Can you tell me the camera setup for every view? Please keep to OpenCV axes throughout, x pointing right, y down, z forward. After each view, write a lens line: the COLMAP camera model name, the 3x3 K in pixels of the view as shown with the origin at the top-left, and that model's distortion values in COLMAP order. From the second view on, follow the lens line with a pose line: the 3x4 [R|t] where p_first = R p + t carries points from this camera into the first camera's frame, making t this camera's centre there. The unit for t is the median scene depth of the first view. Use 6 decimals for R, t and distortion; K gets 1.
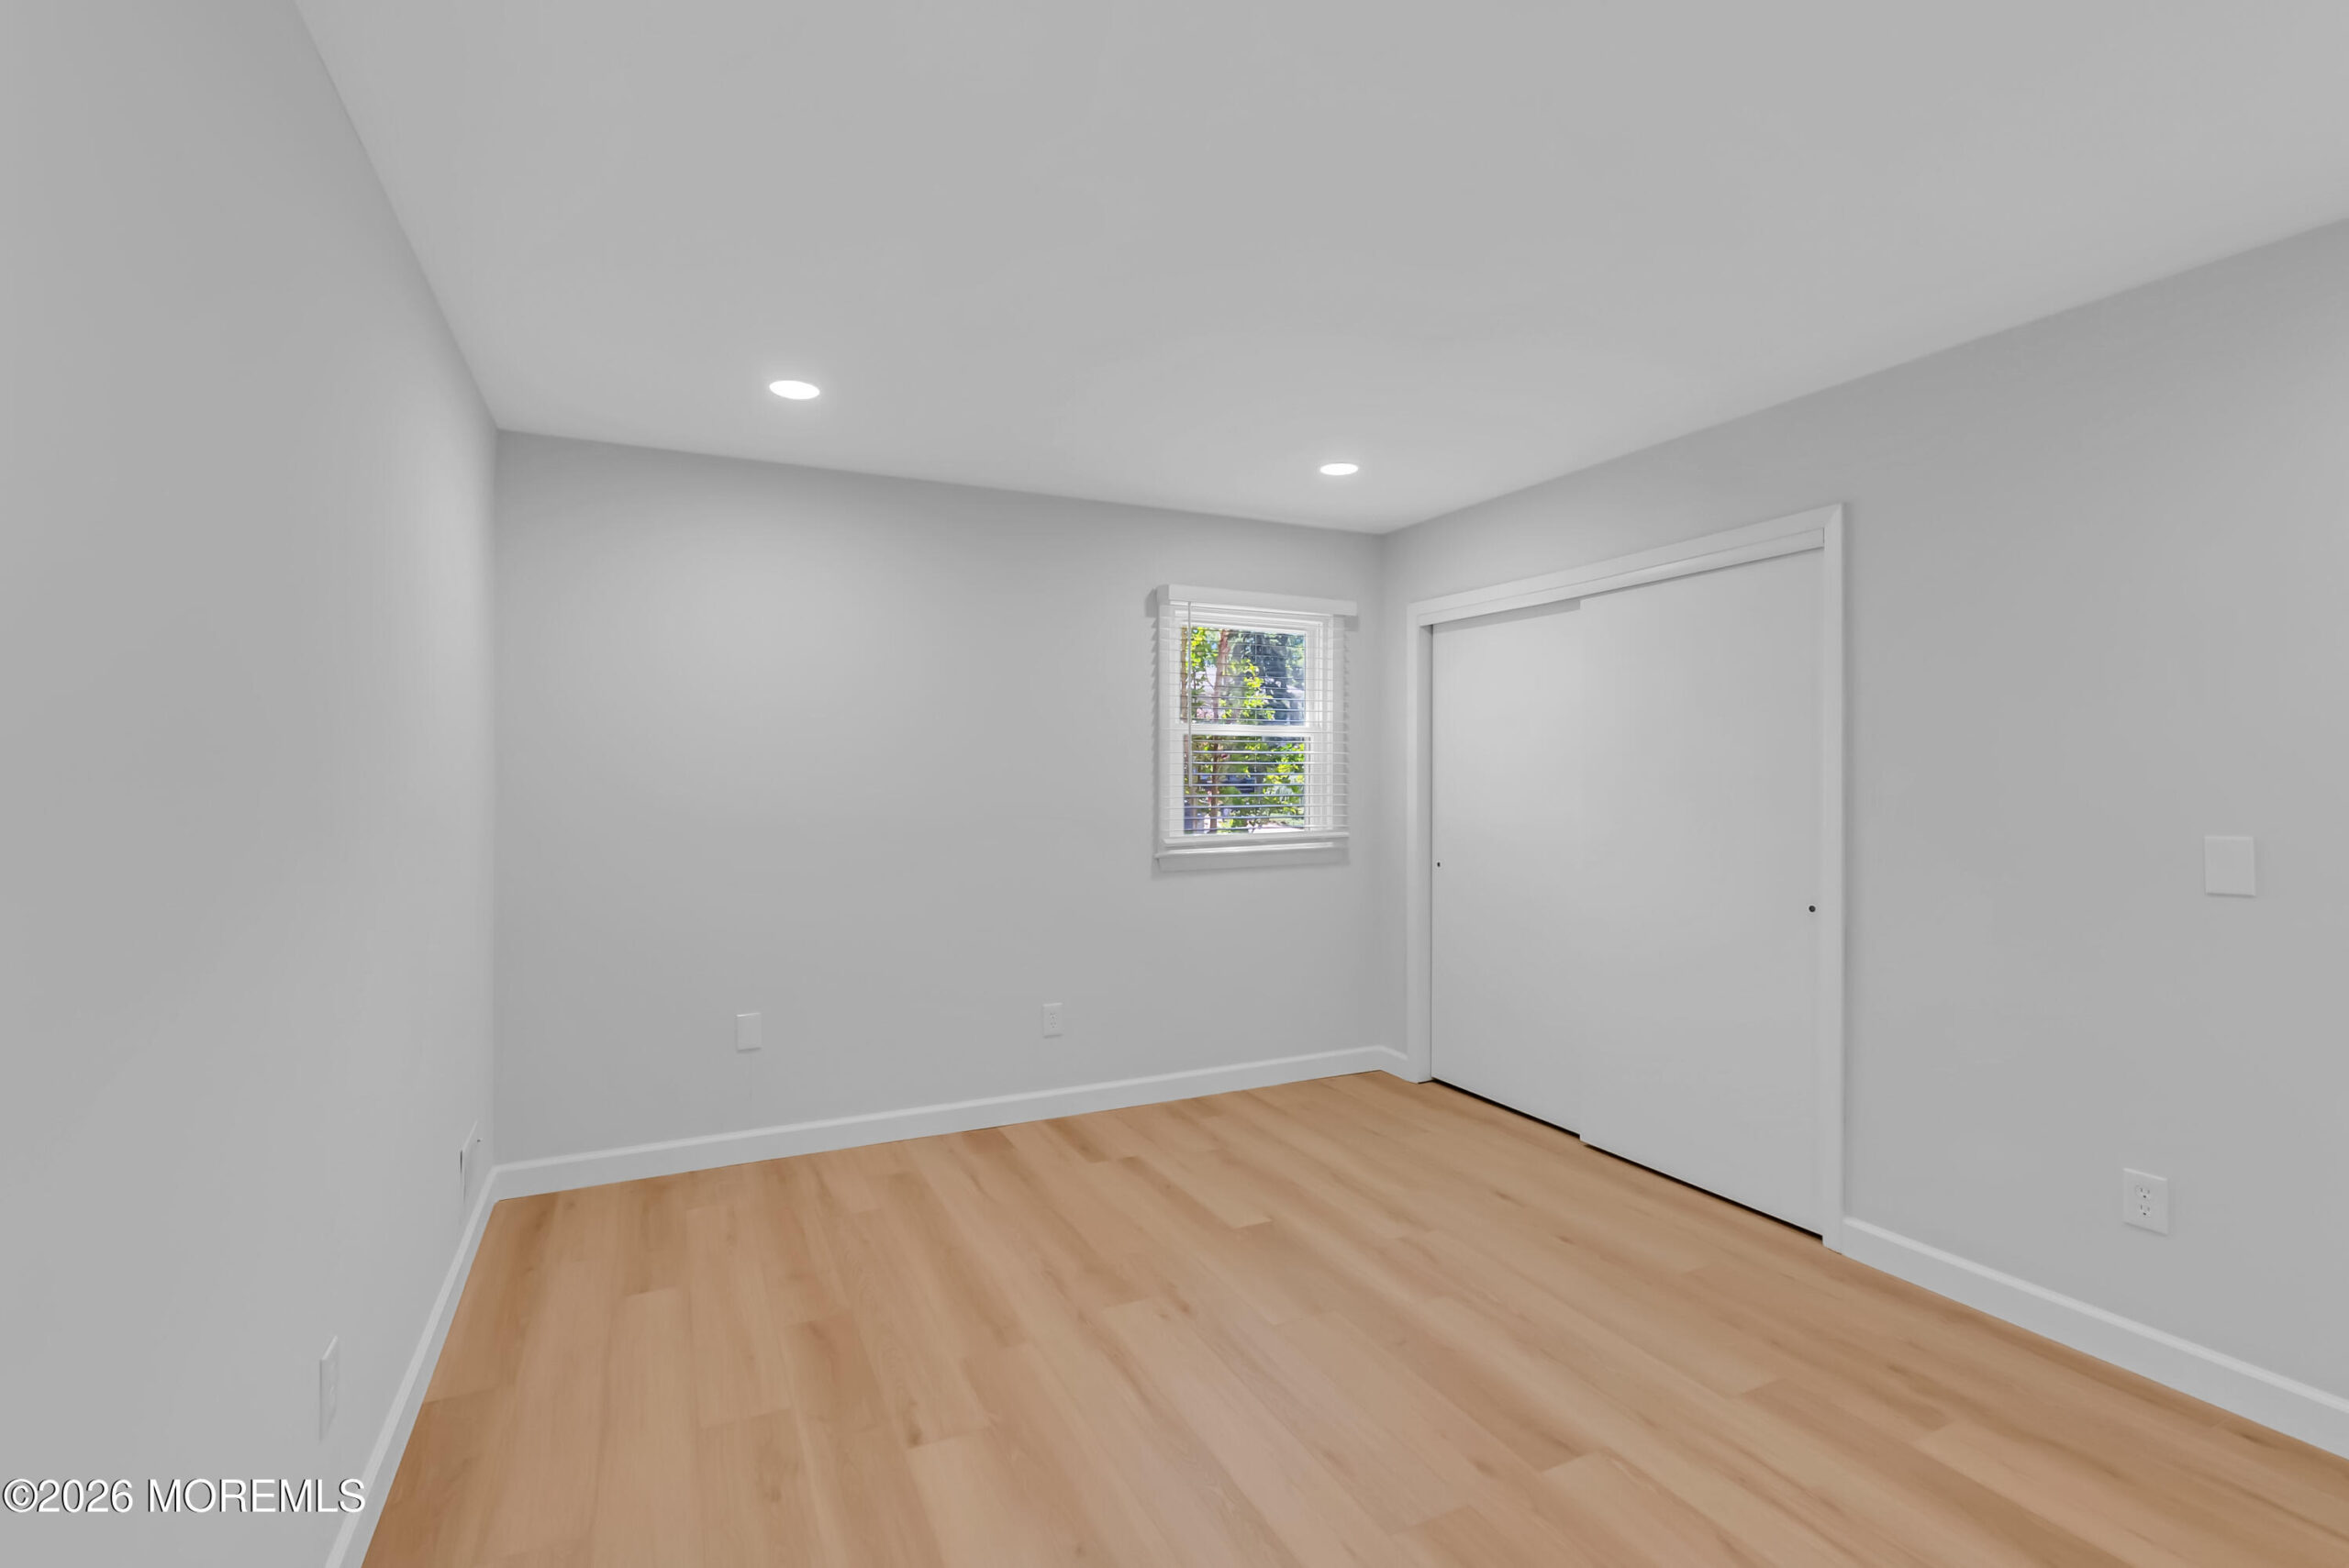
lens RADIAL K [[1060.7, 0, 1174.5], [0, 1060.7, 784.0], [0, 0, 1]] dist [-0.002224, 0.000549]
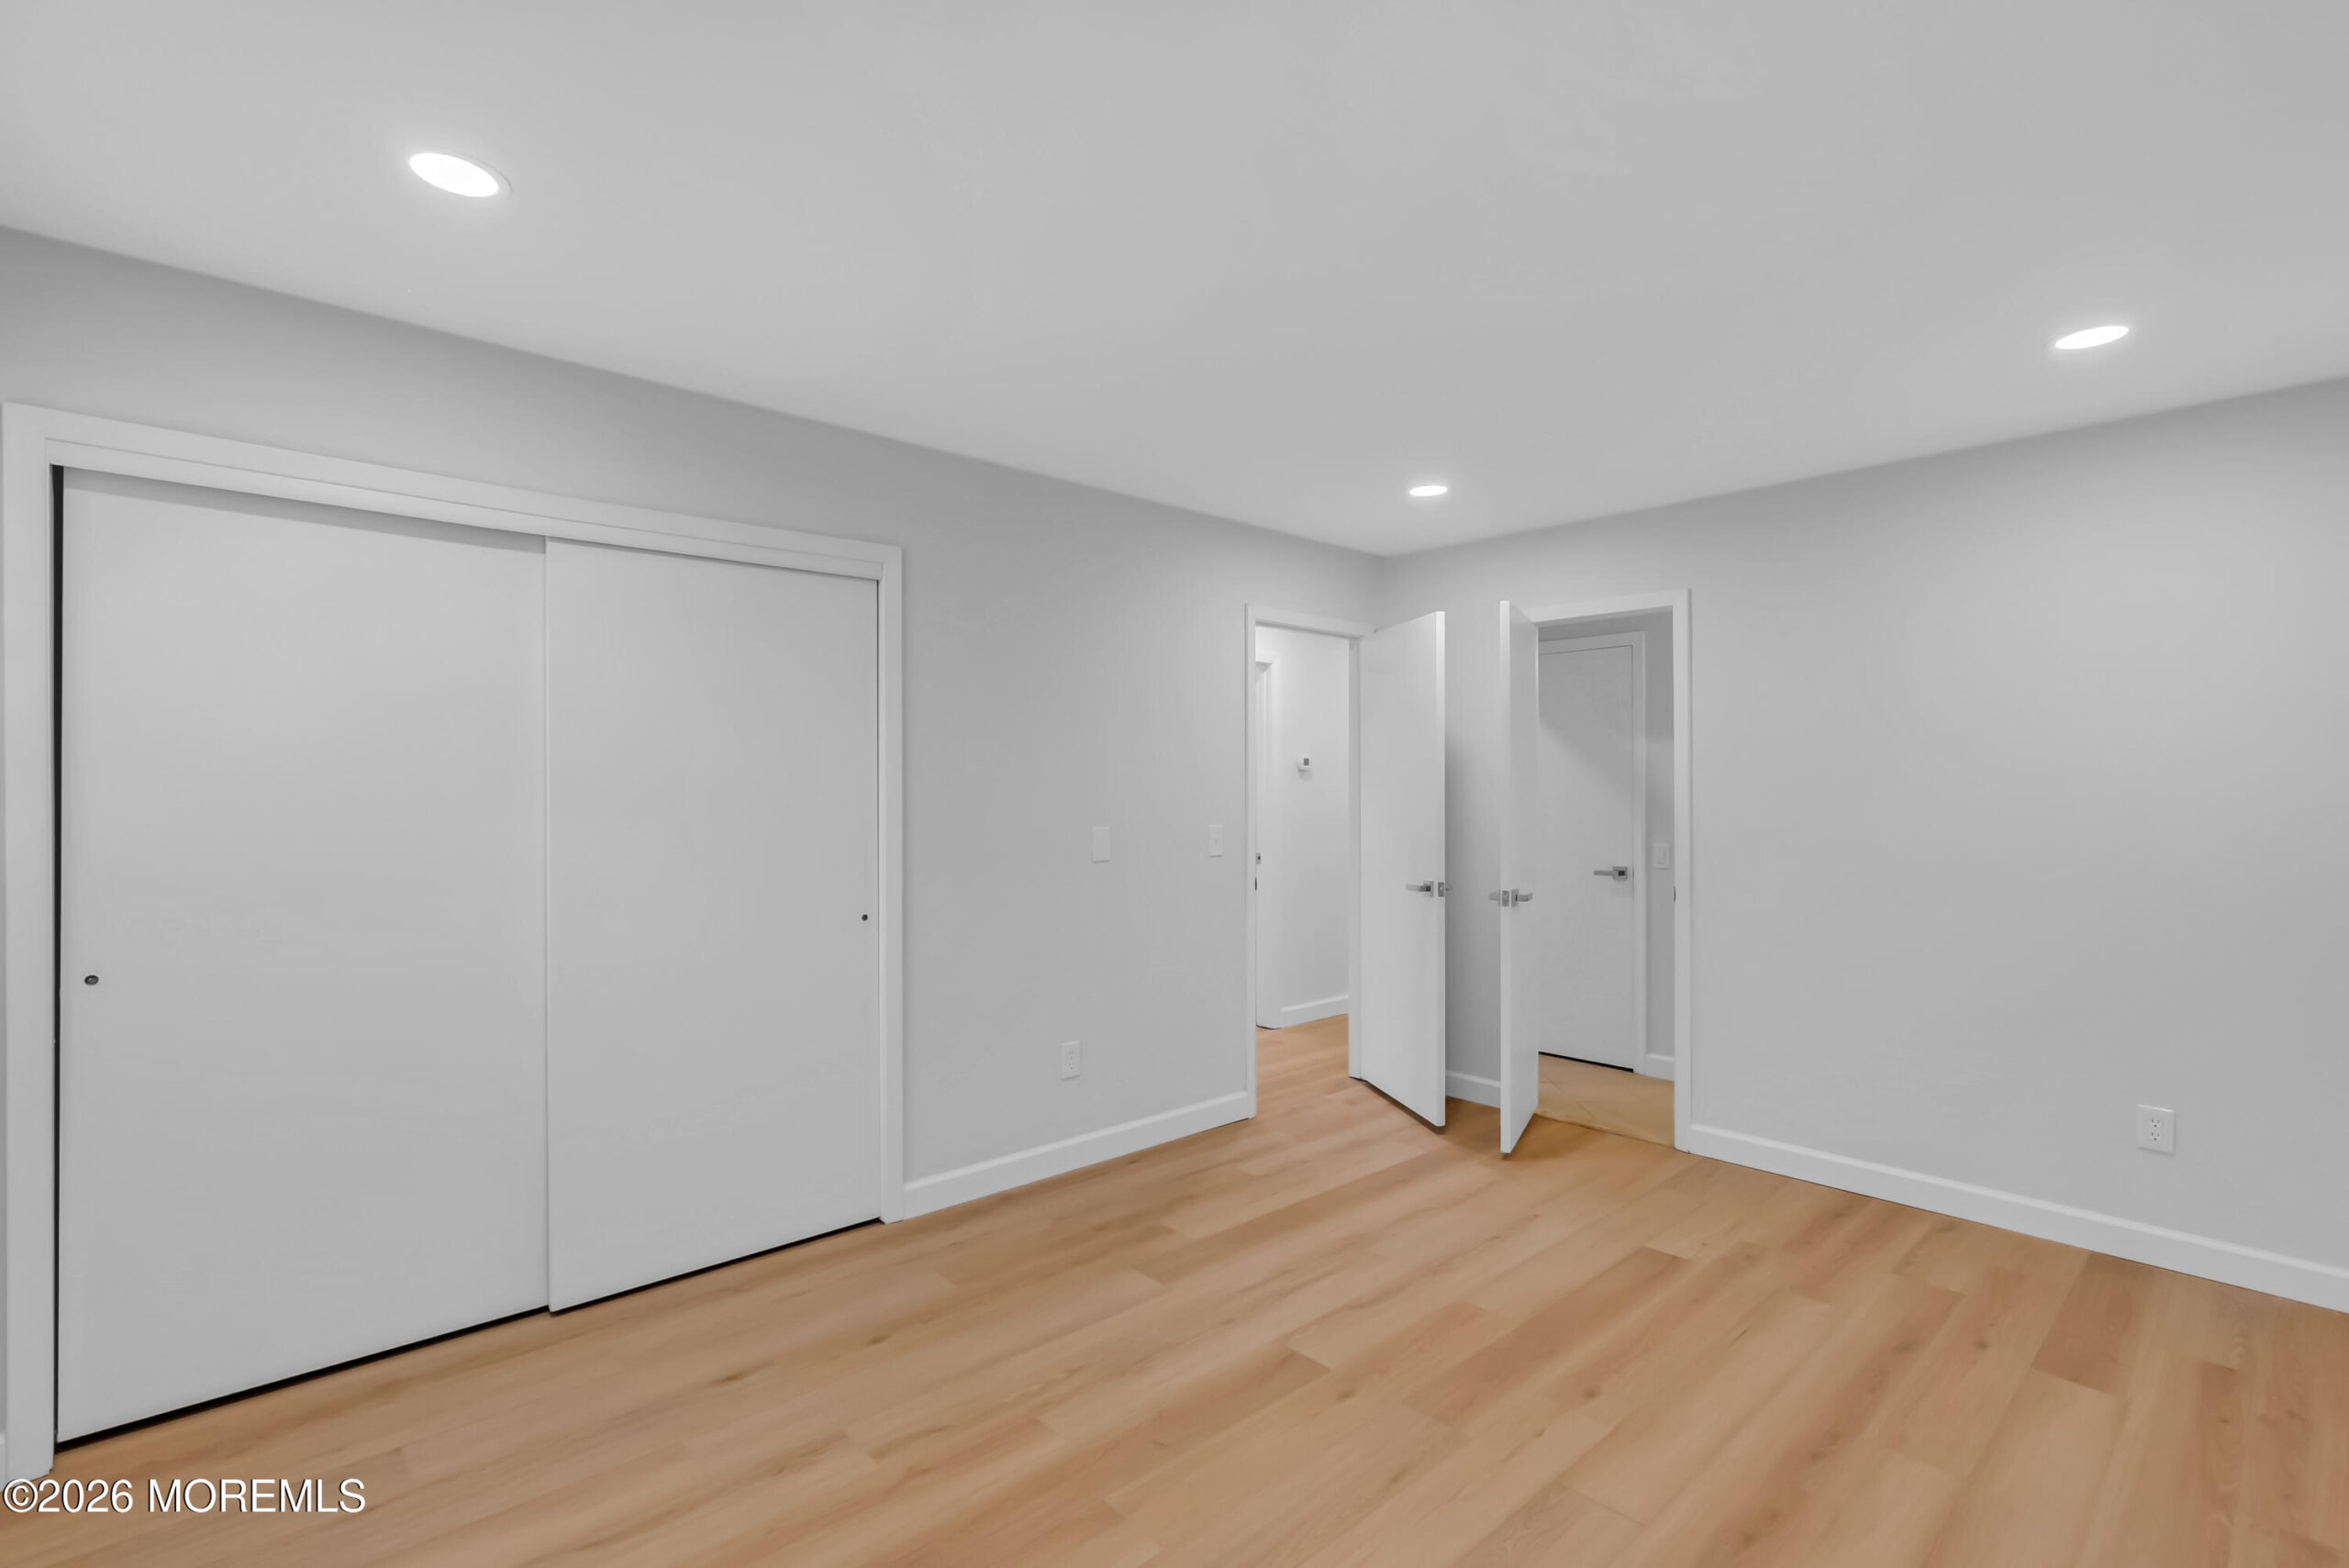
lens RADIAL K [[1060.7, 0, 1174.5], [0, 1060.7, 784.0], [0, 0, 1]] dist [-0.002224, 0.000549]
pose [[-0.281794, 0.006889, 0.959450, -0.490561], [0.005055, 0.999971, -0.005696, -0.008024], [-0.959462, 0.003245, -0.281821, 0.963779]]
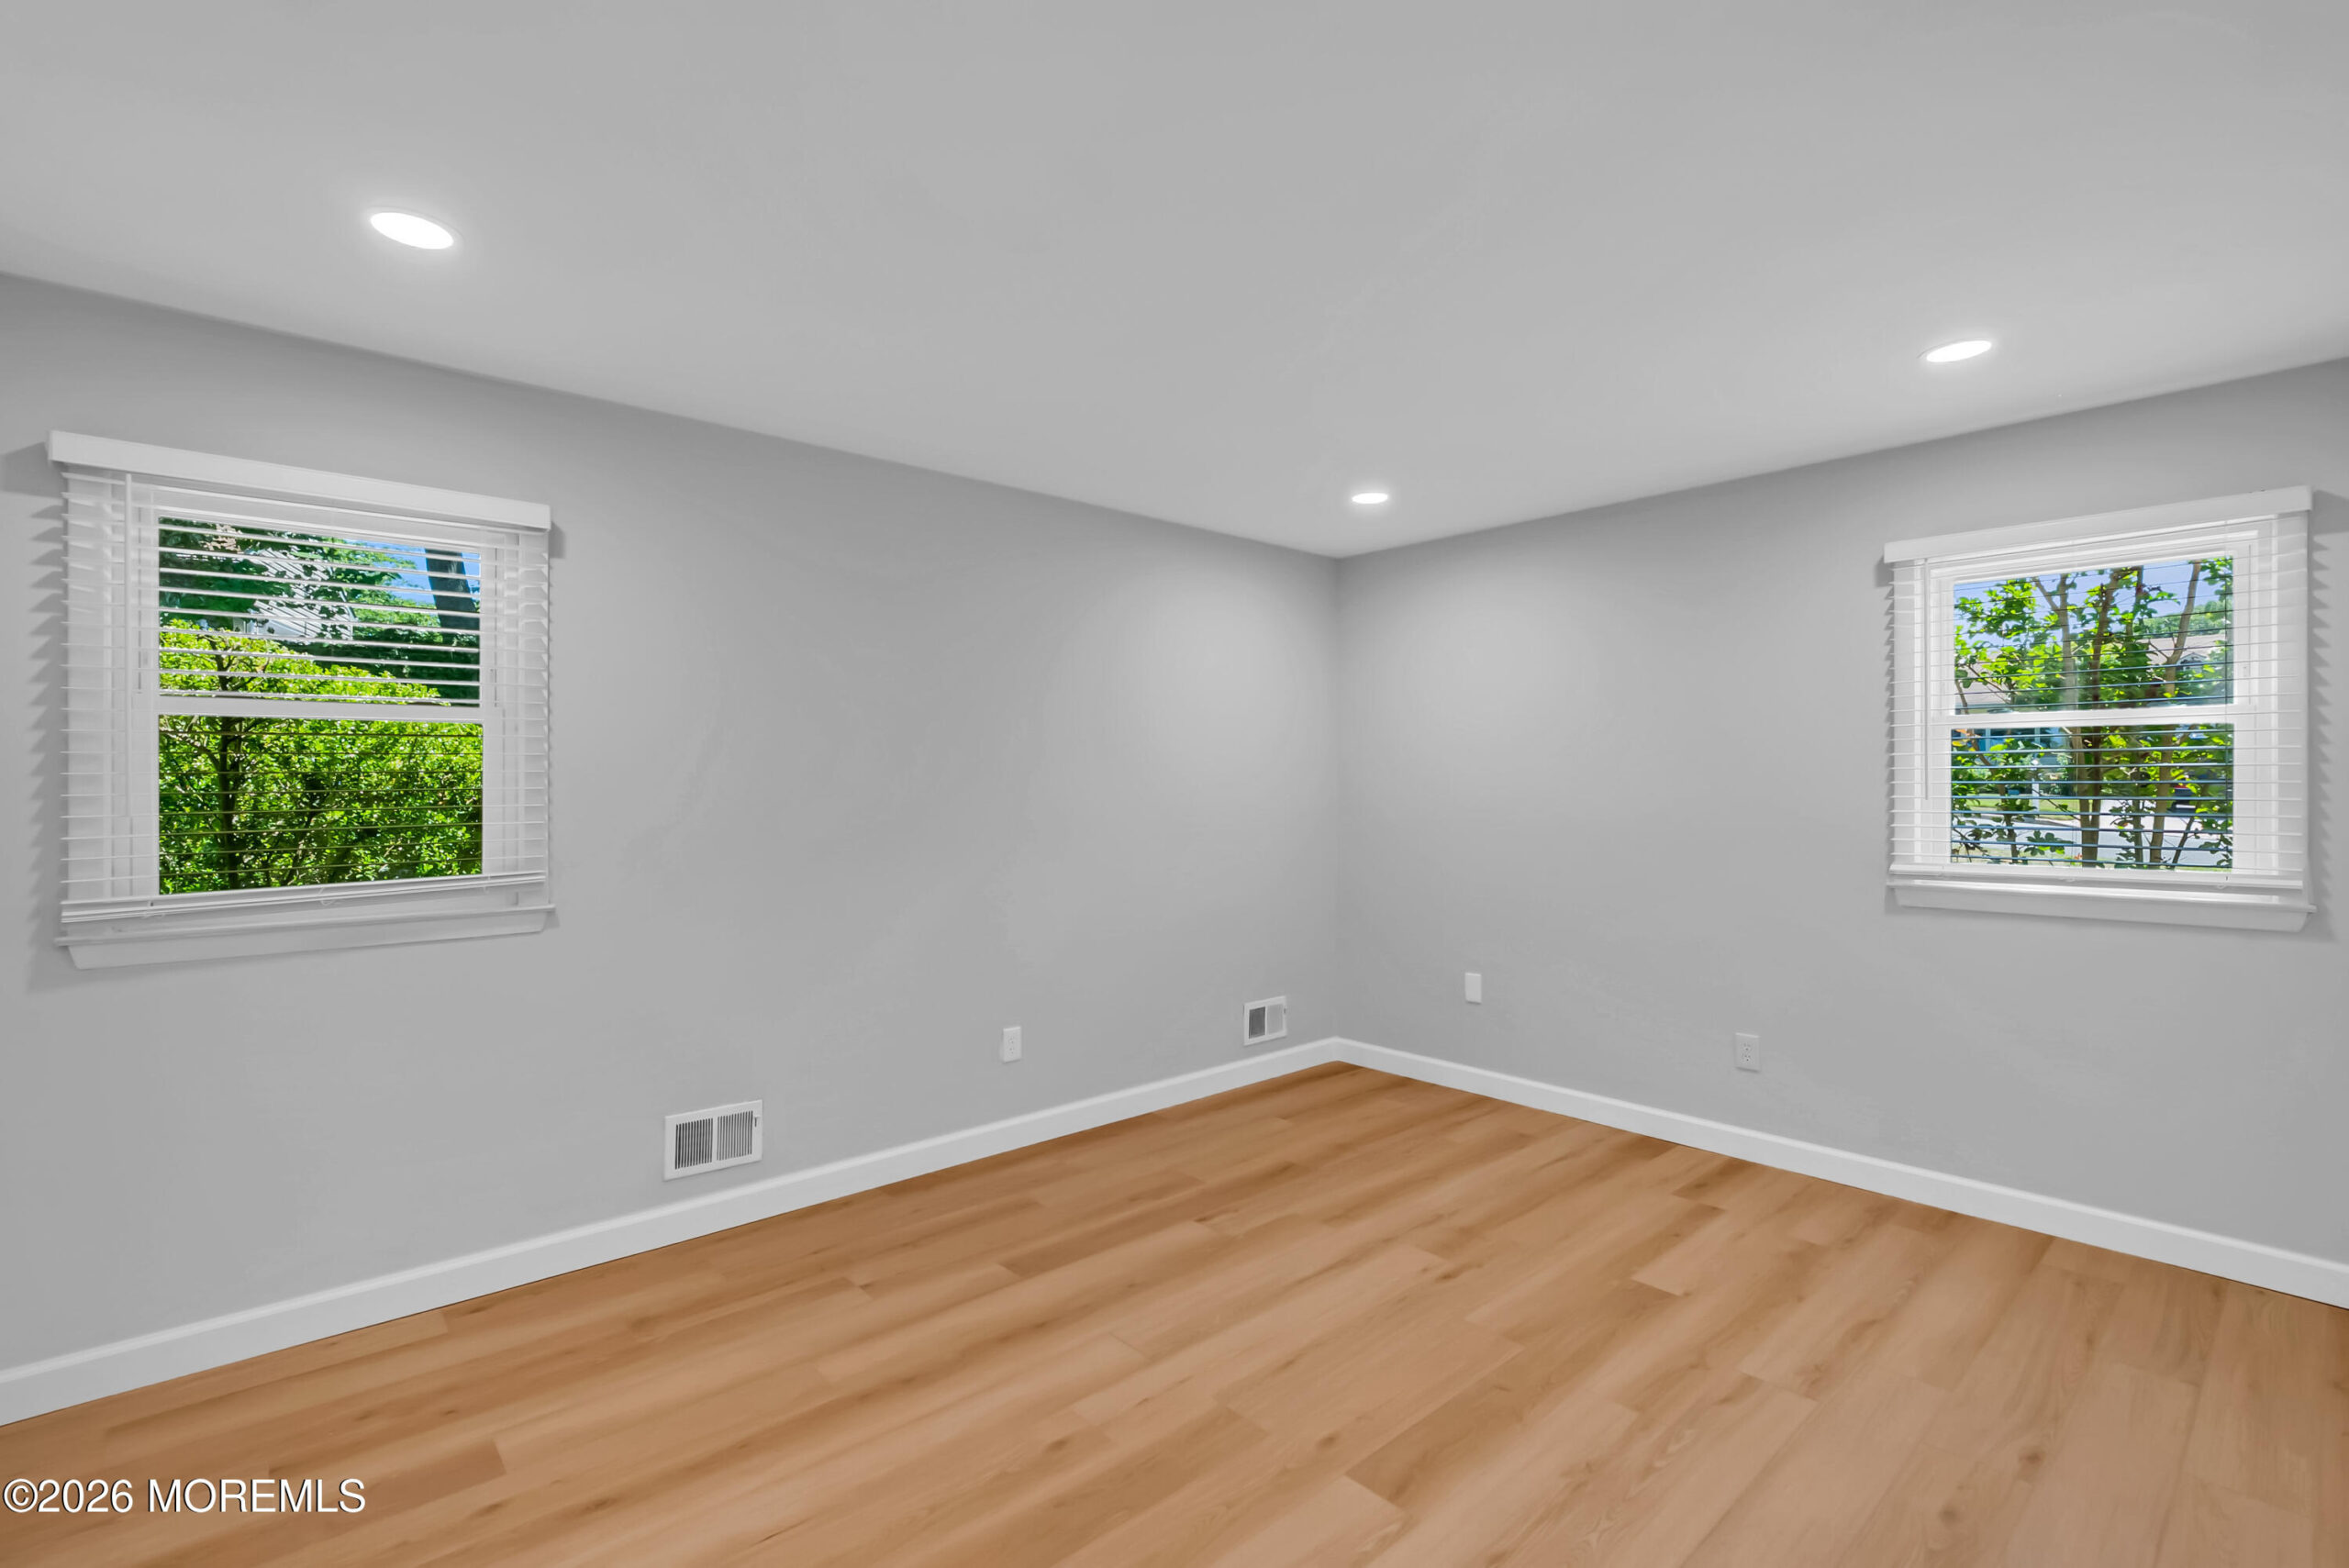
lens RADIAL K [[1060.7, 0, 1174.5], [0, 1060.7, 784.0], [0, 0, 1]] dist [-0.002224, 0.000549]
pose [[0.277323, 0.000019, -0.960777, 0.812304], [-0.006307, 0.999978, -0.001801, -0.004782], [0.960756, 0.006559, 0.277318, 0.356618]]
